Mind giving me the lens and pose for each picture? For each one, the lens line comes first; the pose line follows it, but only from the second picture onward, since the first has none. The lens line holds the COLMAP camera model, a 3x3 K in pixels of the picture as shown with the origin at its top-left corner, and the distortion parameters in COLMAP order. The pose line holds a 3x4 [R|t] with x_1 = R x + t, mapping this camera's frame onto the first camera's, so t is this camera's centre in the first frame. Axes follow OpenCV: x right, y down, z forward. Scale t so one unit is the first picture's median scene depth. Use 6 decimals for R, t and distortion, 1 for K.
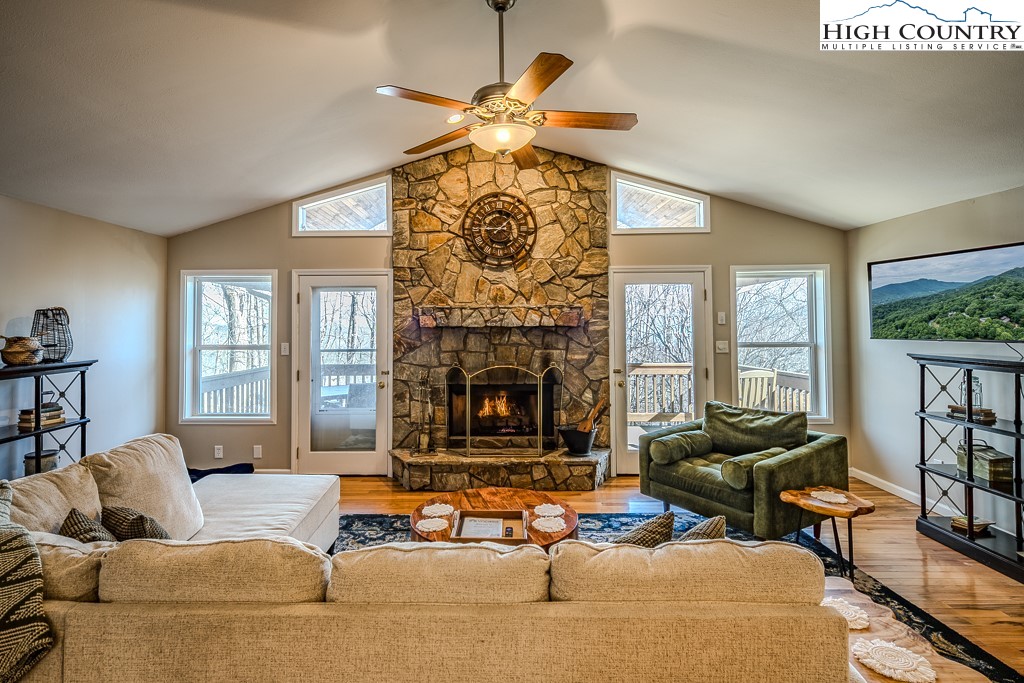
lens RADIAL K [[502.3, 0, 485.6], [0, 502.3, 312.5], [0, 0, 1]] dist [0.005967, -0.004936]
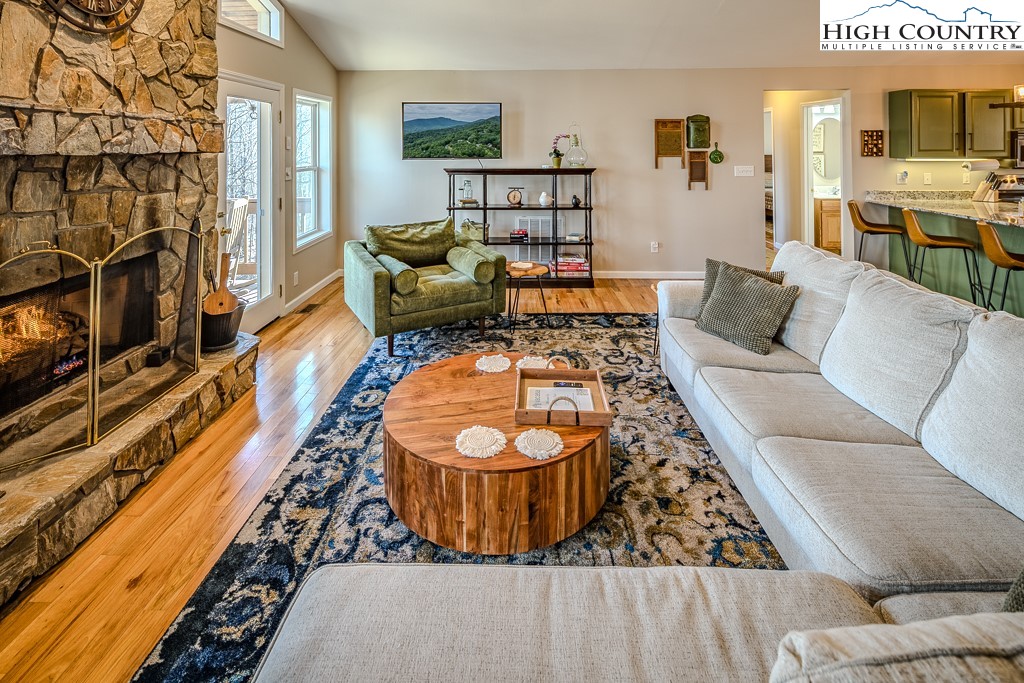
lens RADIAL K [[502.3, 0, 506.5], [0, 502.3, 138.7], [0, 0, 1]] dist [0.005967, -0.004936]
pose [[0.015407, 0.020108, 0.999679, -0.449708], [-0.015147, 0.999688, -0.019875, 0.016121], [-0.999767, -0.014836, 0.015707, 0.584452]]
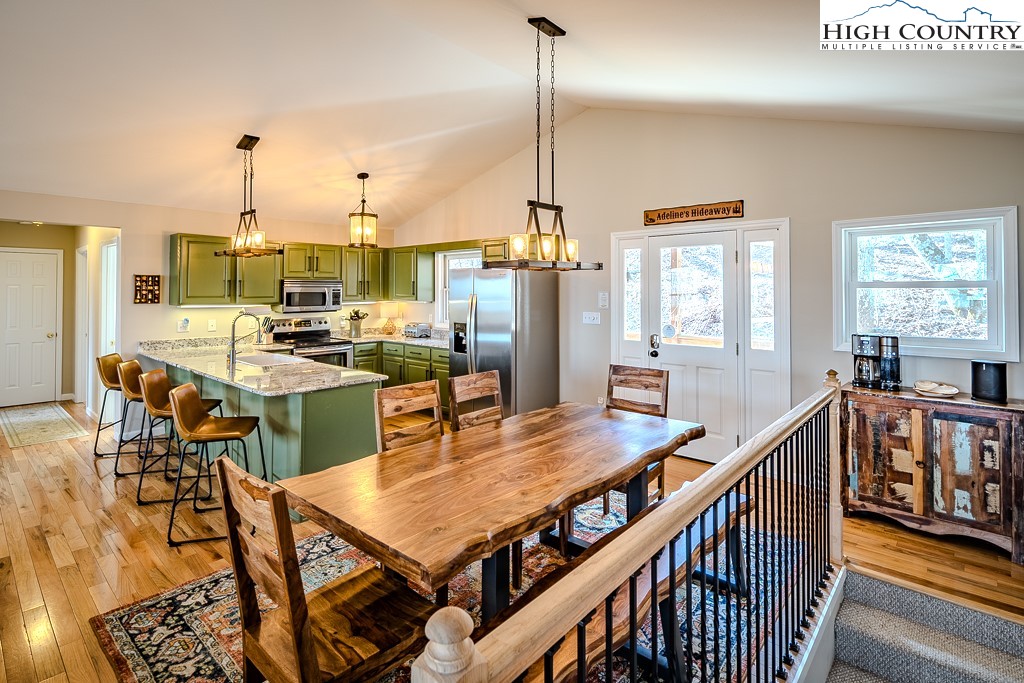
lens RADIAL K [[502.3, 0, 512.2], [0, 502.3, 284.8], [0, 0, 1]] dist [0.005967, -0.004936]
pose [[-0.758375, 0.012182, 0.651704, -0.556734], [-0.011140, 0.999437, -0.031645, 0.006850], [-0.651723, -0.031259, -0.757813, 0.080742]]
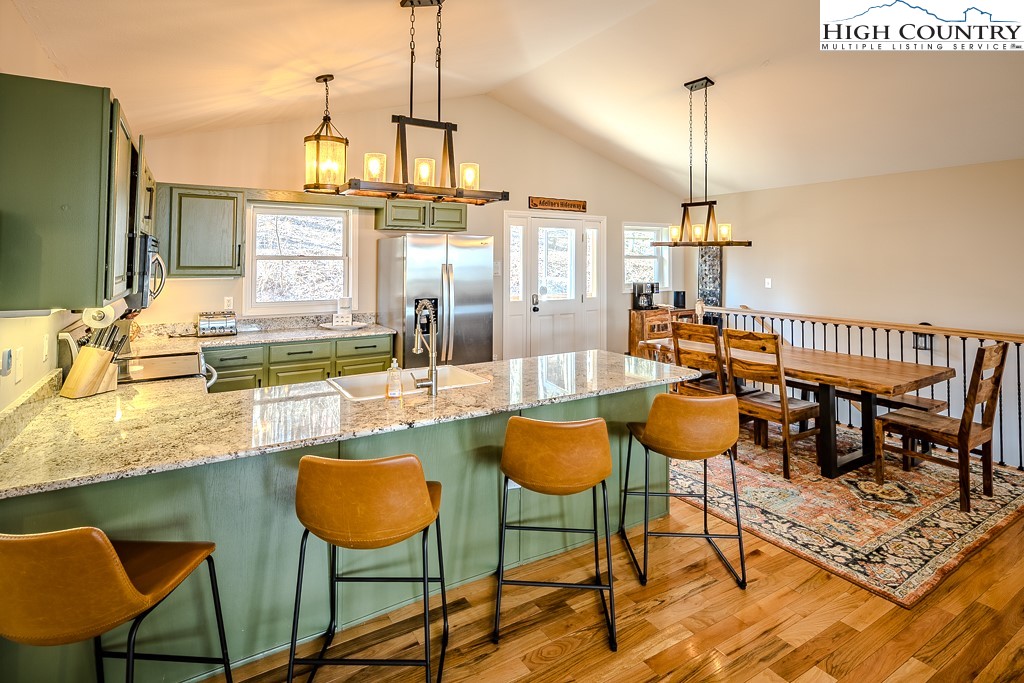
lens RADIAL K [[502.3, 0, 491.4], [0, 502.3, 246.8], [0, 0, 1]] dist [0.005967, -0.004936]
pose [[-0.854620, -0.010403, -0.519150, 0.573350], [0.012875, 0.999067, -0.041214, 0.001714], [0.519095, -0.041907, -0.853689, 0.171990]]
